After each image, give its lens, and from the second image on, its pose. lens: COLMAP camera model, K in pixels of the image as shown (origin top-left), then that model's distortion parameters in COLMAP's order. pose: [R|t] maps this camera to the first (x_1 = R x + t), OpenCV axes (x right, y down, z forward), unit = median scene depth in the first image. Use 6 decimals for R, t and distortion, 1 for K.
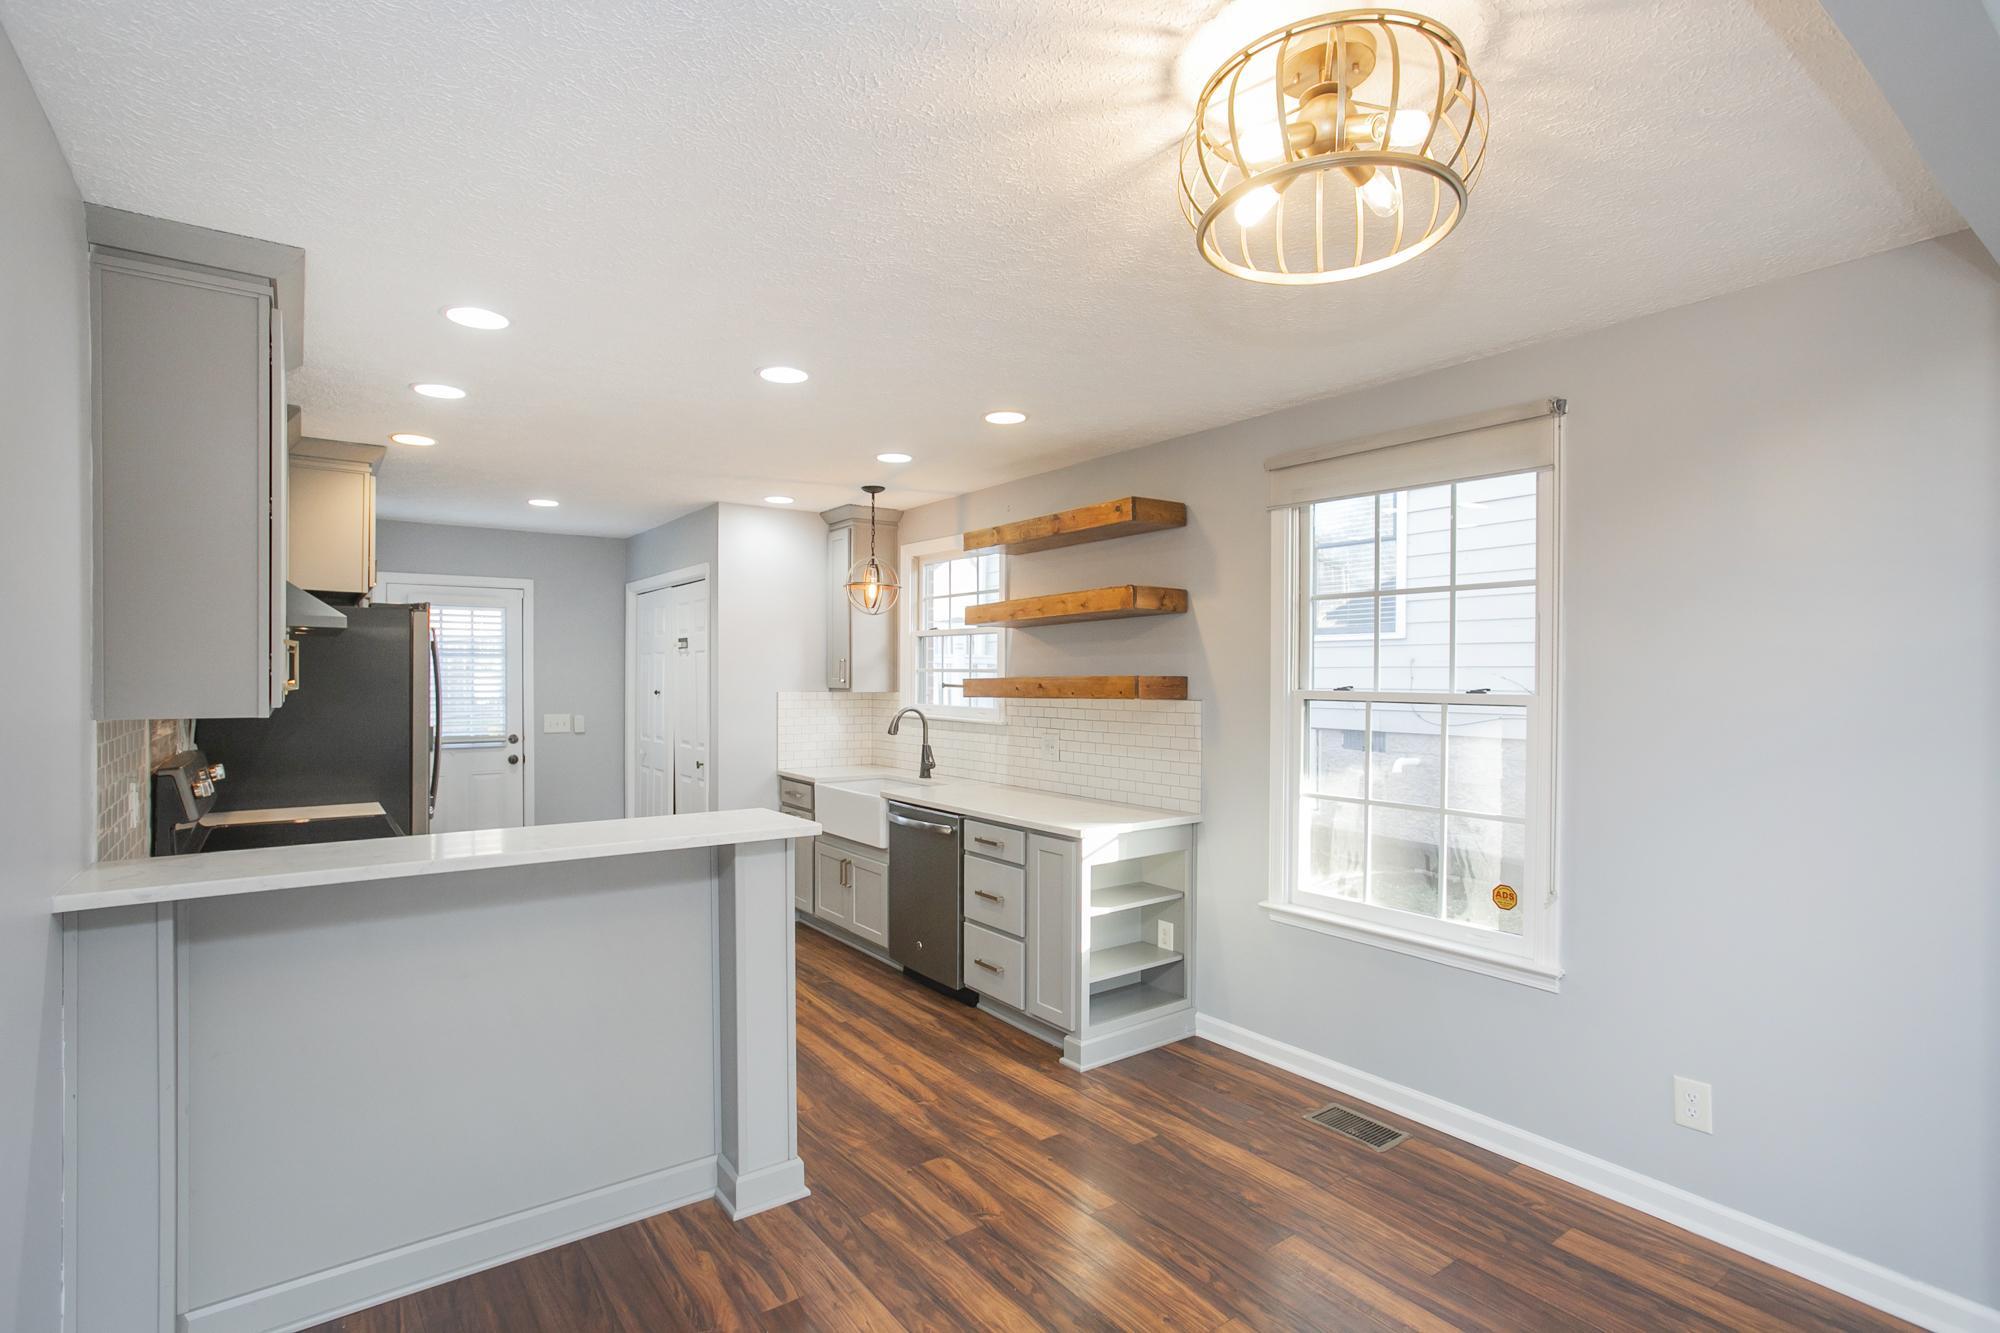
lens RADIAL K [[979.3, 0, 1000.0], [0, 979.3, 666.5], [0, 0, 1]] dist [-0.001286, 0.000187]
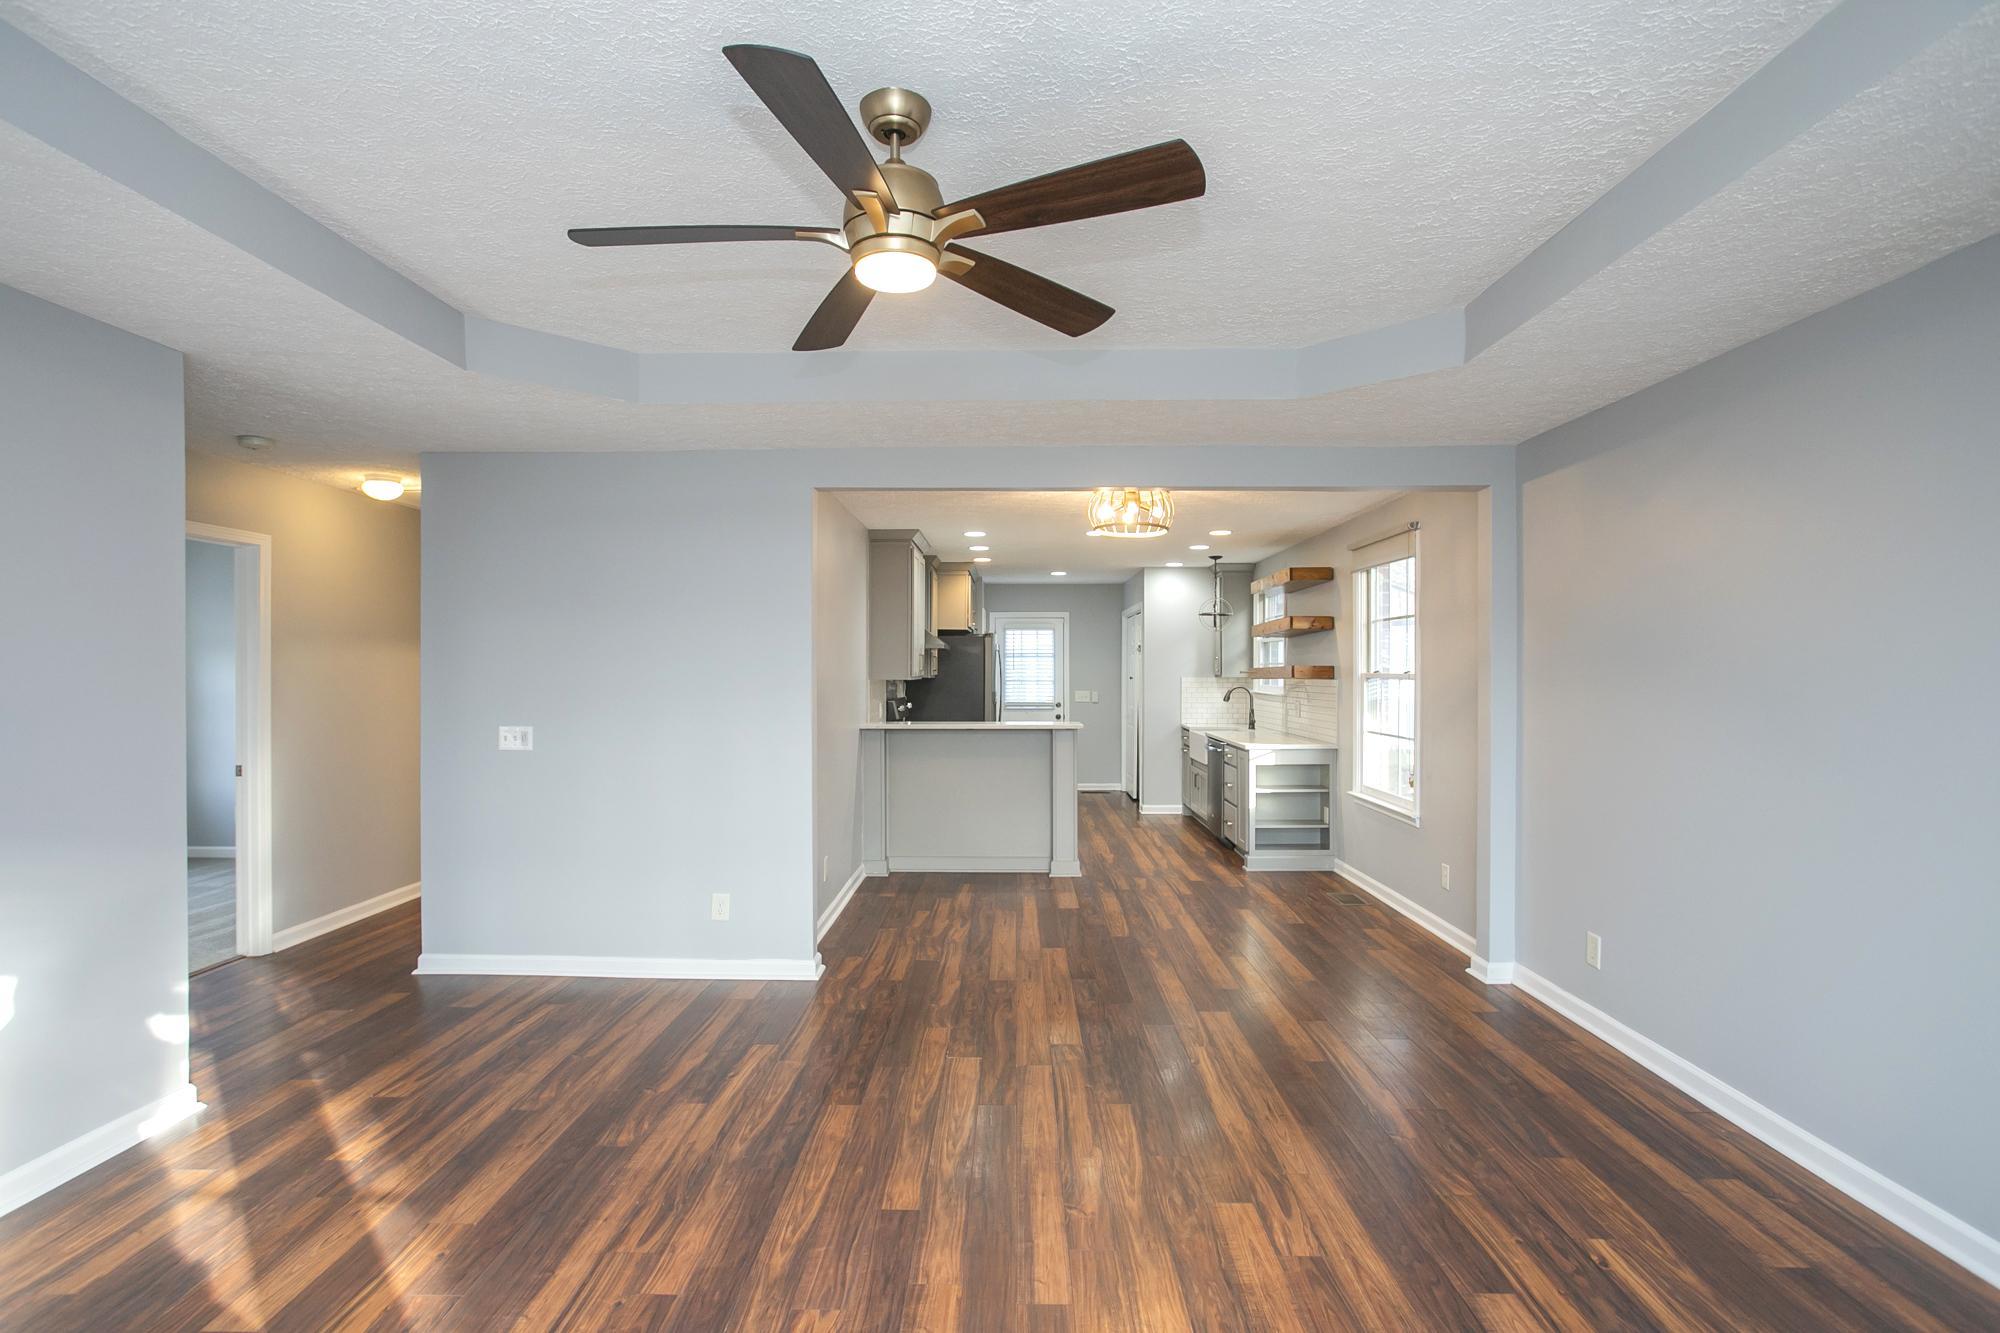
lens RADIAL K [[979.3, 0, 1000.0], [0, 979.3, 666.5], [0, 0, 1]] dist [-0.001286, 0.000187]
pose [[0.800346, -0.004807, -0.599519, 0.768414], [0.007807, 0.999967, 0.002405, 0.002032], [0.599487, -0.006605, 0.800357, -0.751399]]
